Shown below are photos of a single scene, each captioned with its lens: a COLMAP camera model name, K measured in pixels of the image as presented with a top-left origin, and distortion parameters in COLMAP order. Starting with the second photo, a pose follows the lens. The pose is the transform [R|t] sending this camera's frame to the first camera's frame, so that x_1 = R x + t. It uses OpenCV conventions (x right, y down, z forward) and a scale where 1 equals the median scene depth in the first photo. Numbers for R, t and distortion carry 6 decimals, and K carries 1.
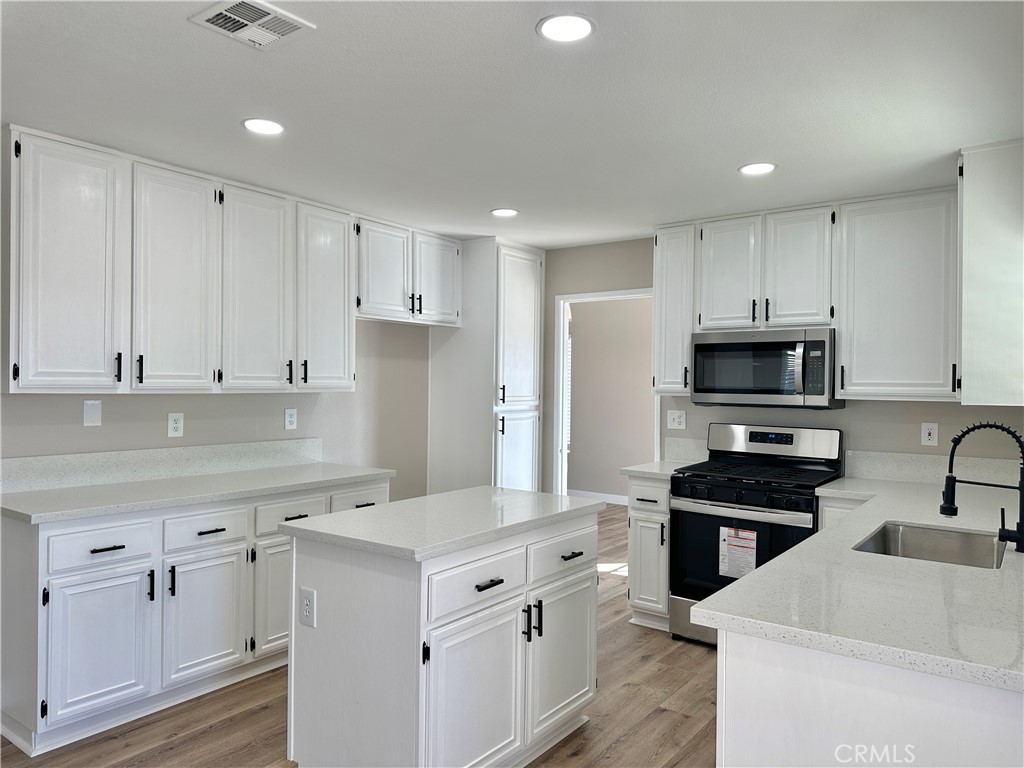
lens RADIAL K [[719.7, 0, 498.8], [0, 719.7, 383.7], [0, 0, 1]] dist [0.090700, -0.127981]
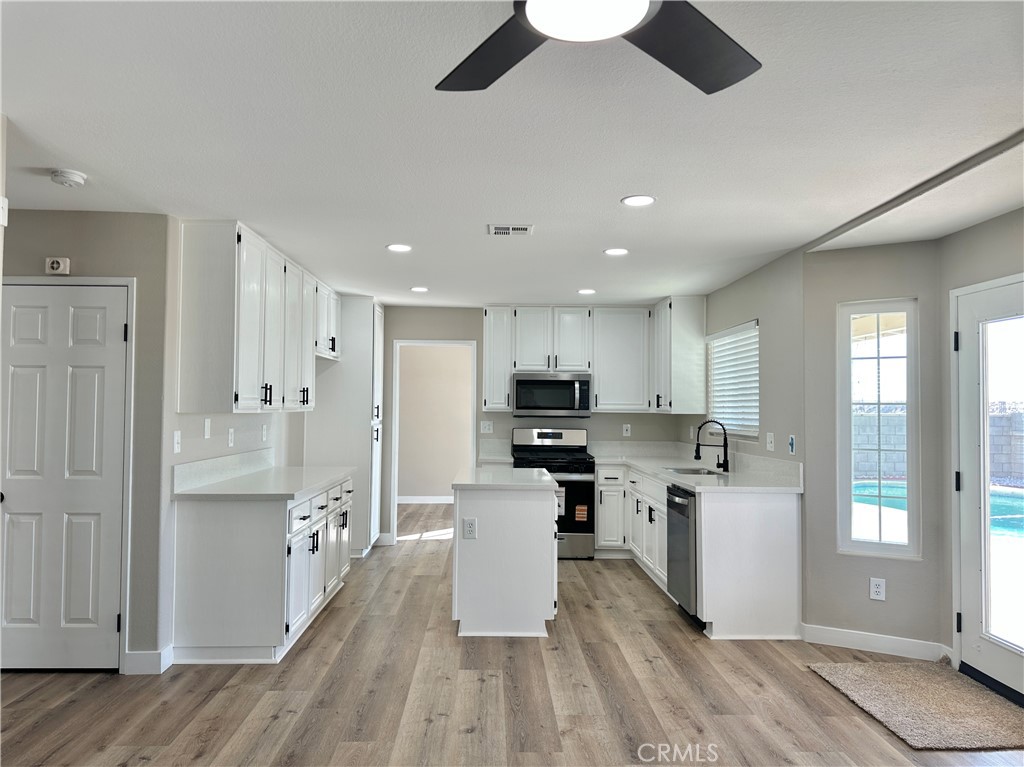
lens RADIAL K [[750.2, 0, 499.0], [0, 750.2, 383.6], [0, 0, 1]] dist [0.196373, -0.424798]
pose [[0.785004, 0.013771, 0.619338, -0.824919], [0.001639, 0.999703, -0.024306, -0.004922], [-0.619489, 0.020095, 0.784748, -0.316743]]
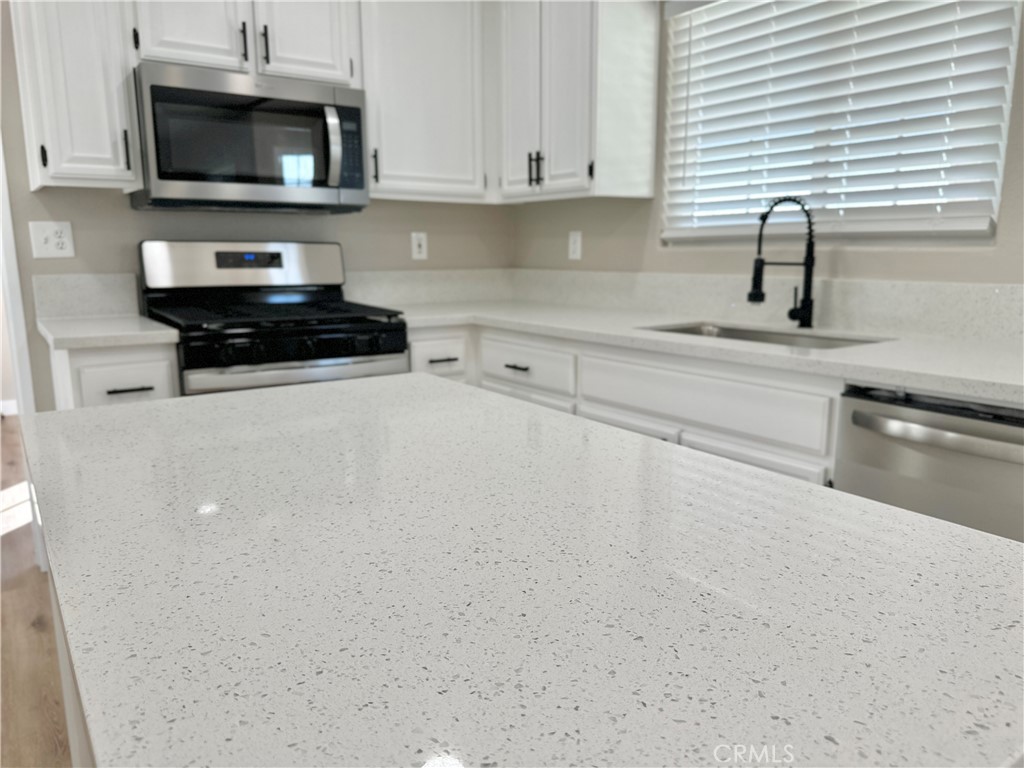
lens RADIAL K [[732.2, 0, 515.2], [0, 732.2, 385.1], [0, 0, 1]] dist [0.095015, -0.142214]
pose [[0.284299, -0.188213, 0.940080, -0.204141], [0.007742, 0.980960, 0.194056, 0.057706], [-0.958704, -0.047892, 0.280343, 0.589349]]
